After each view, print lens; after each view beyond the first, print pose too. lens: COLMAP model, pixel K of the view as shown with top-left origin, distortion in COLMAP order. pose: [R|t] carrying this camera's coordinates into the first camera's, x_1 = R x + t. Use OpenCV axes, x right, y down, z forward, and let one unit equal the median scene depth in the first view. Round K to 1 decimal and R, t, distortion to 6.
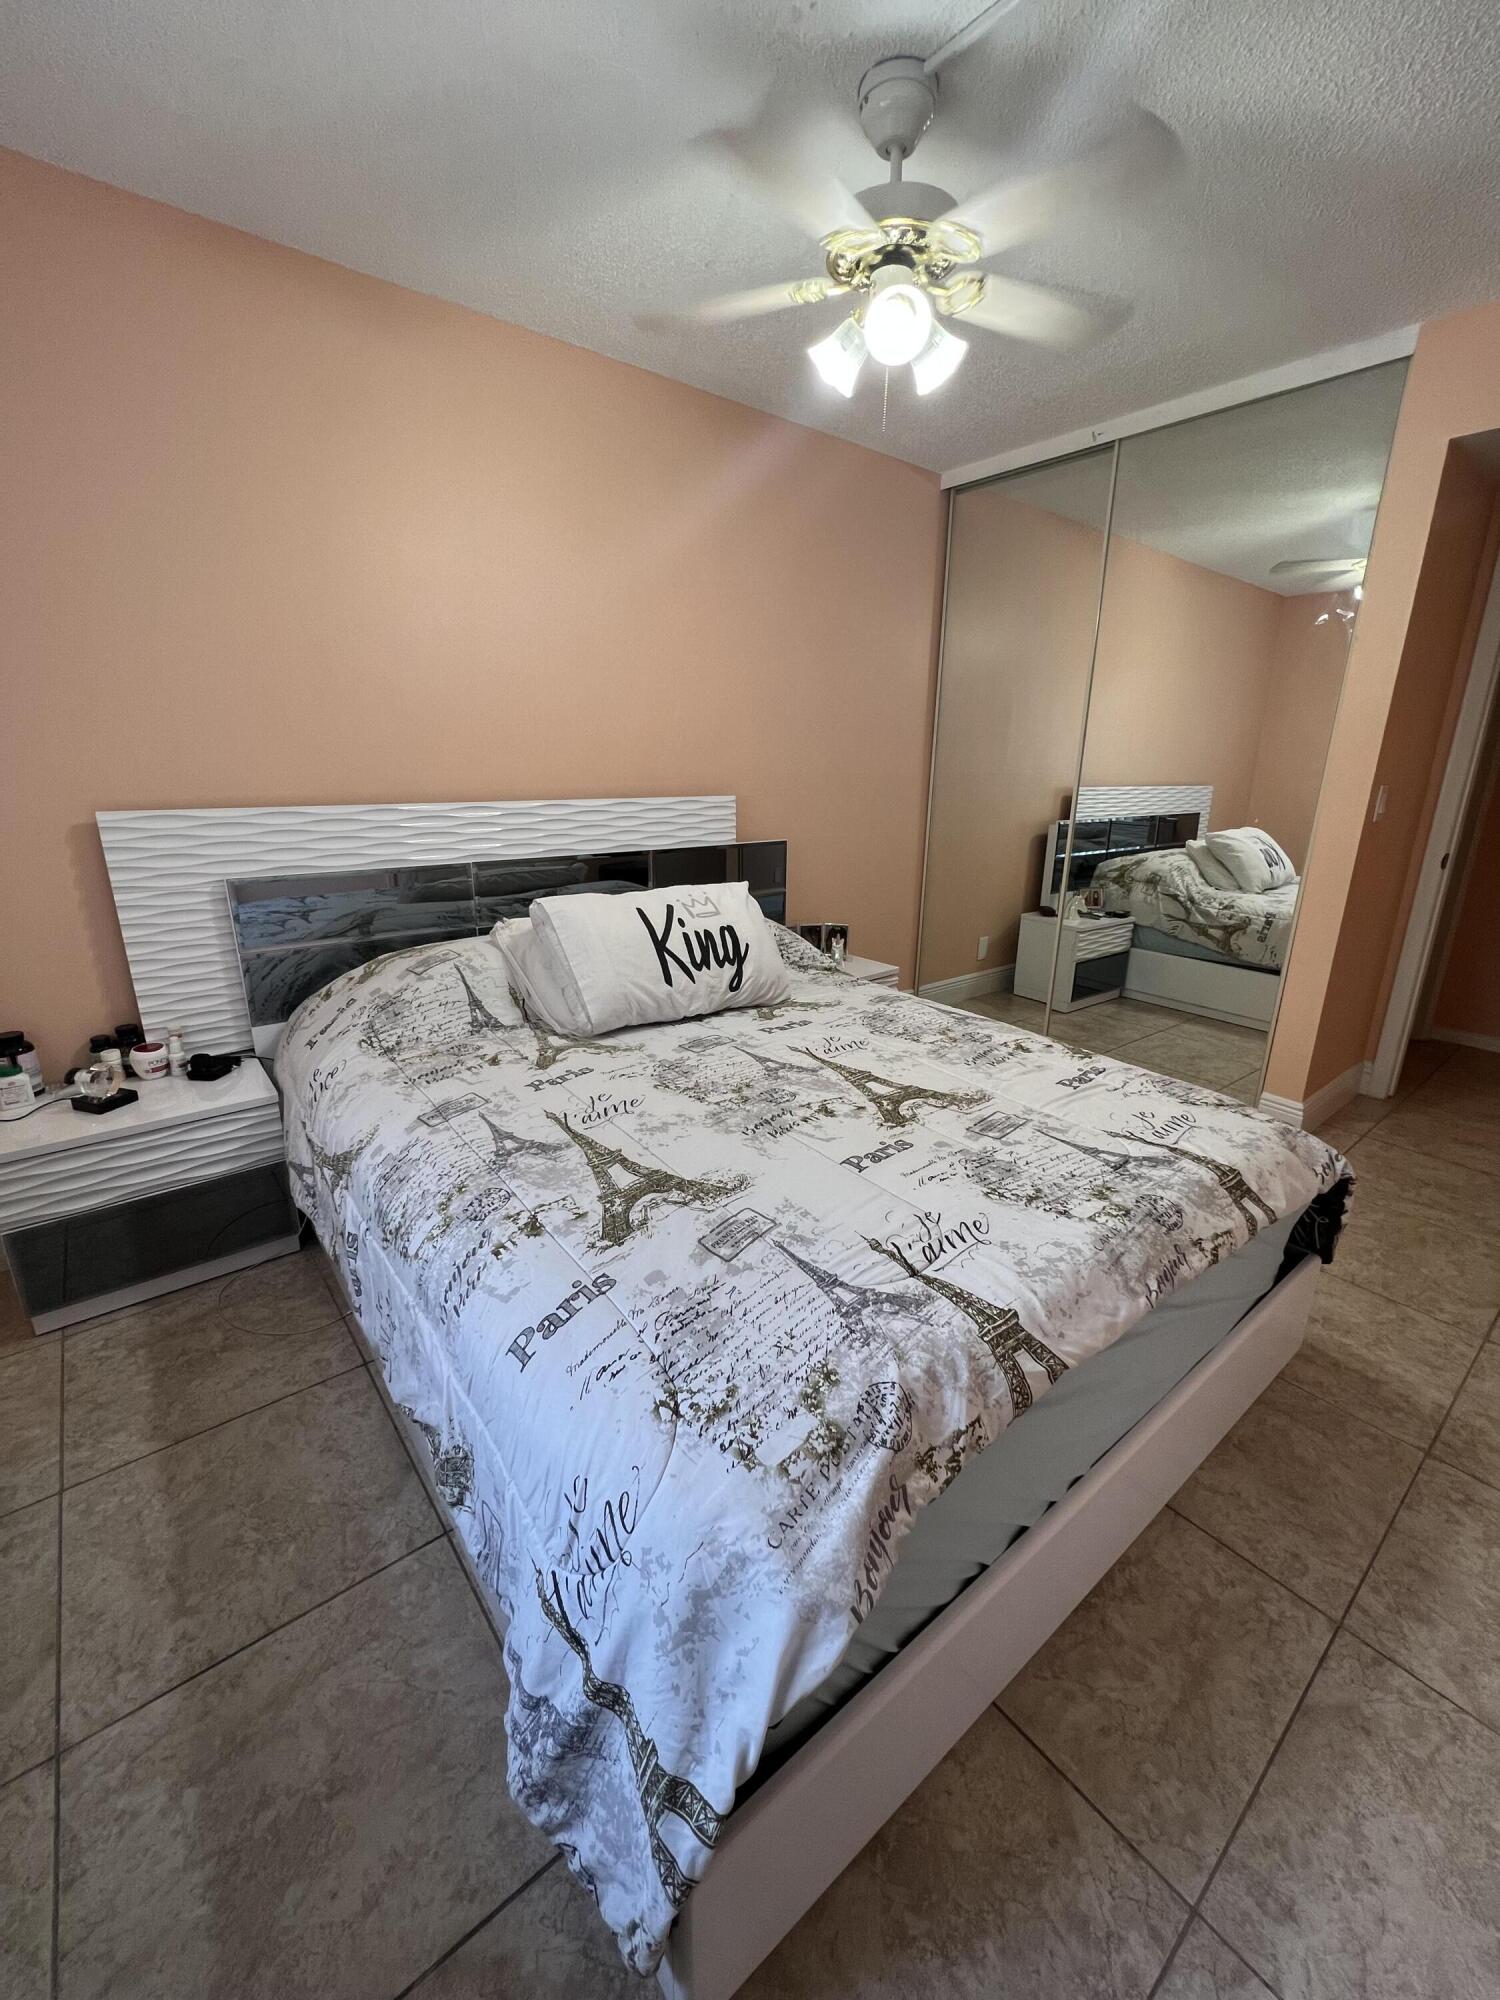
lens RADIAL K [[802.2, 0, 759.4], [0, 802.2, 999.2], [0, 0, 1]] dist [-0.003287, 0.000414]
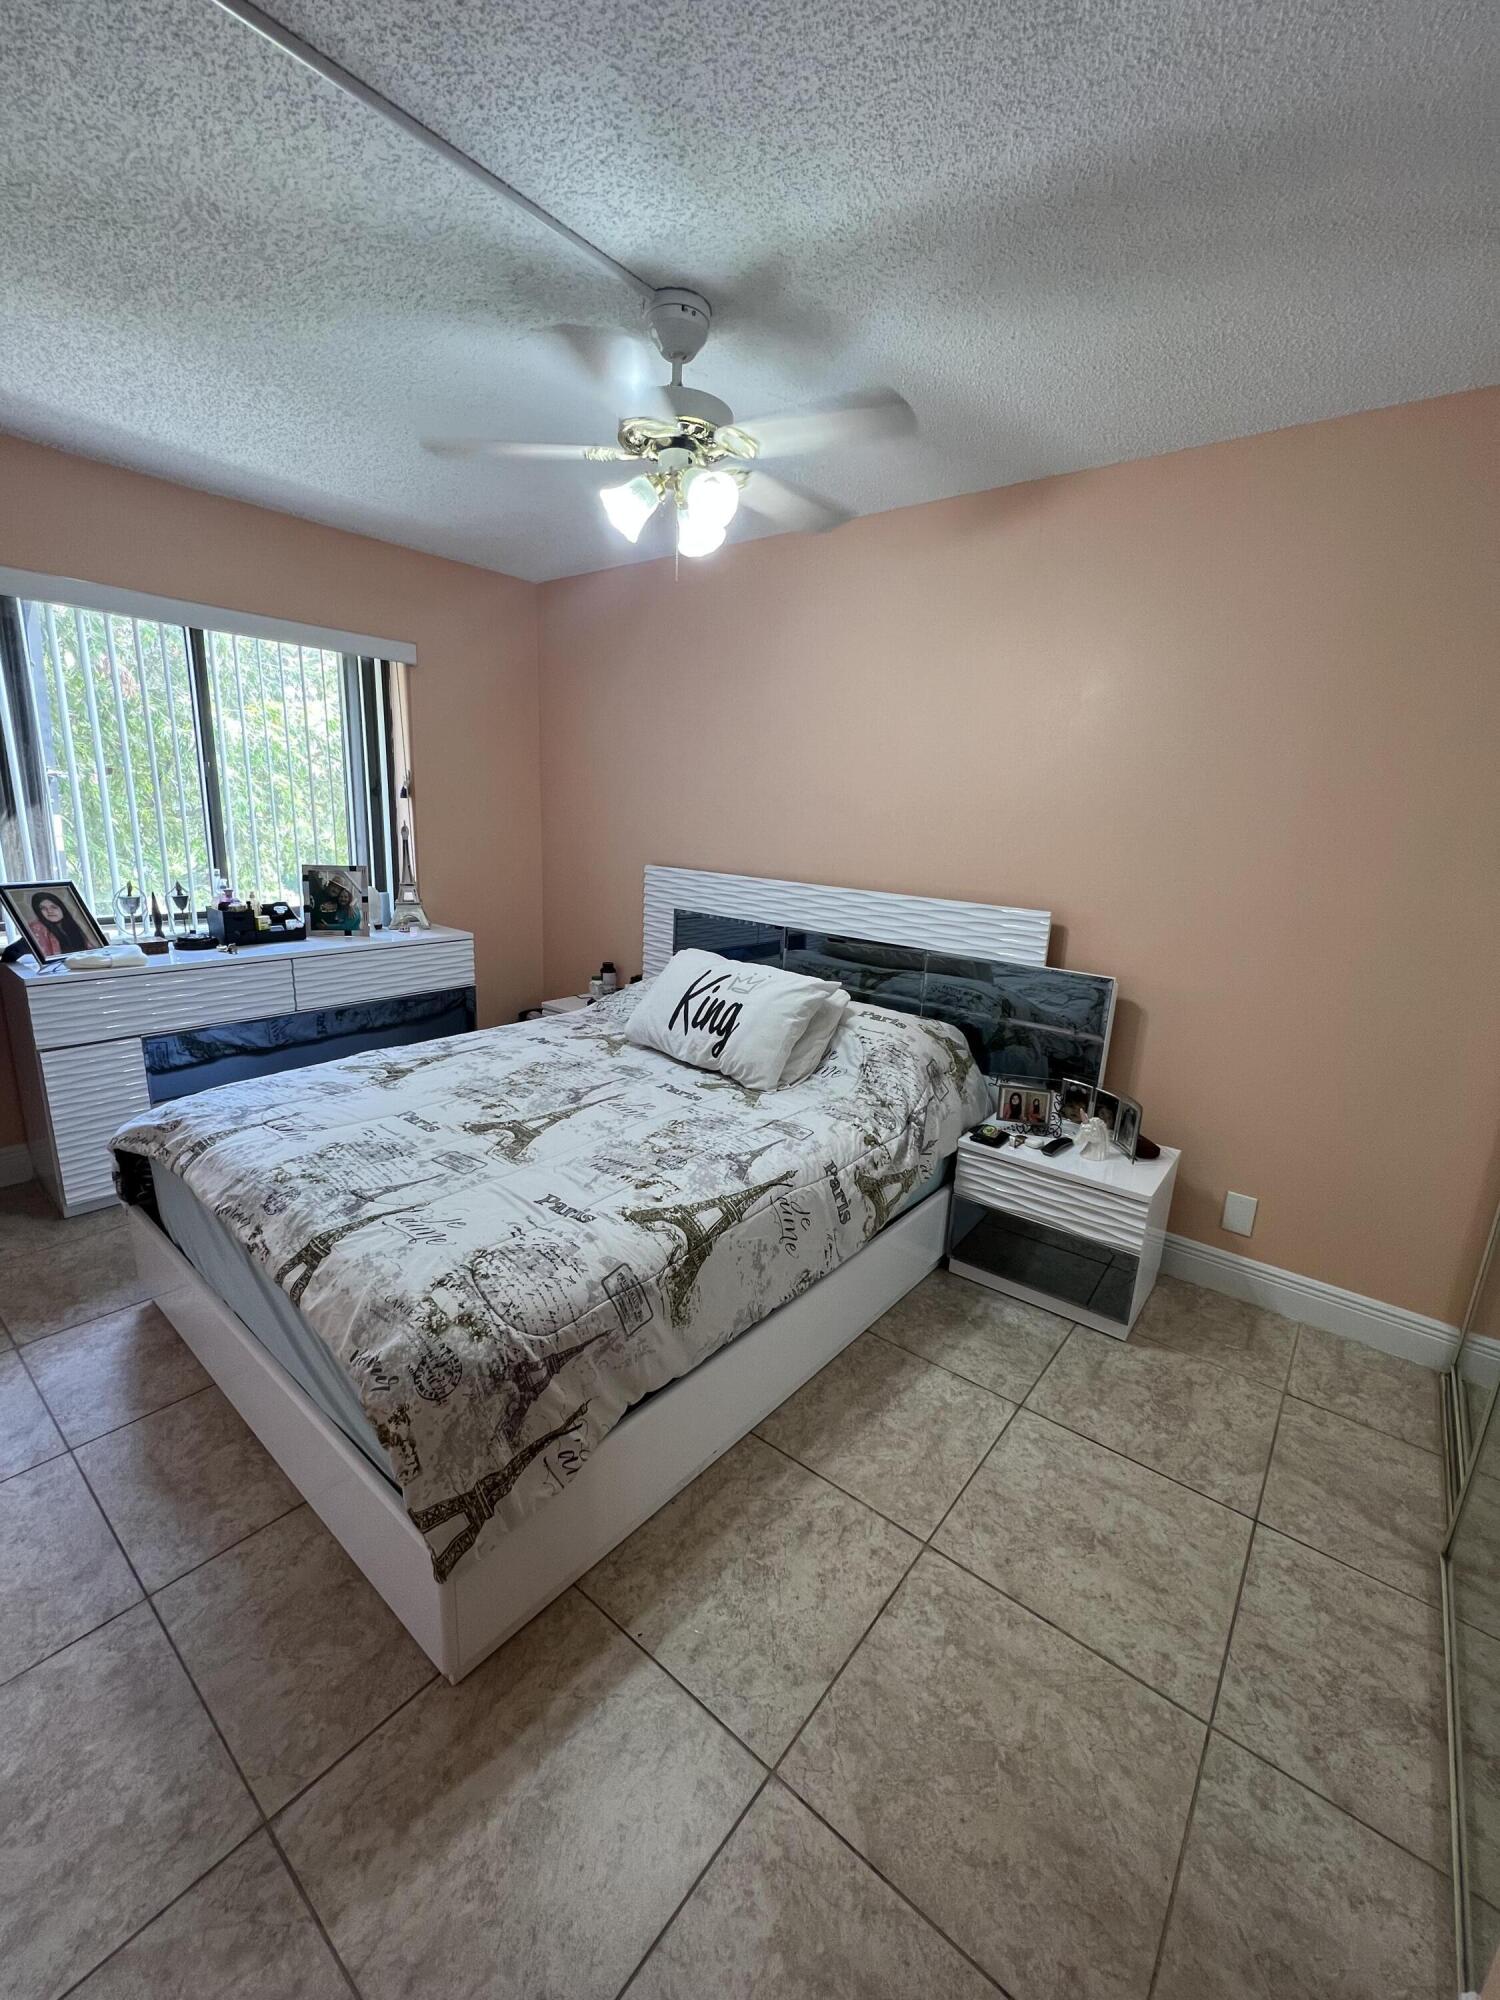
lens RADIAL K [[791.4, 0, 743.0], [0, 791.4, 1004.5], [0, 0, 1]] dist [0.002261, 0.000576]
pose [[0.208412, 0.234903, -0.949413, 1.358132], [-0.321493, 0.933240, 0.160328, -0.361641], [0.923692, 0.271815, 0.270018, 0.947648]]
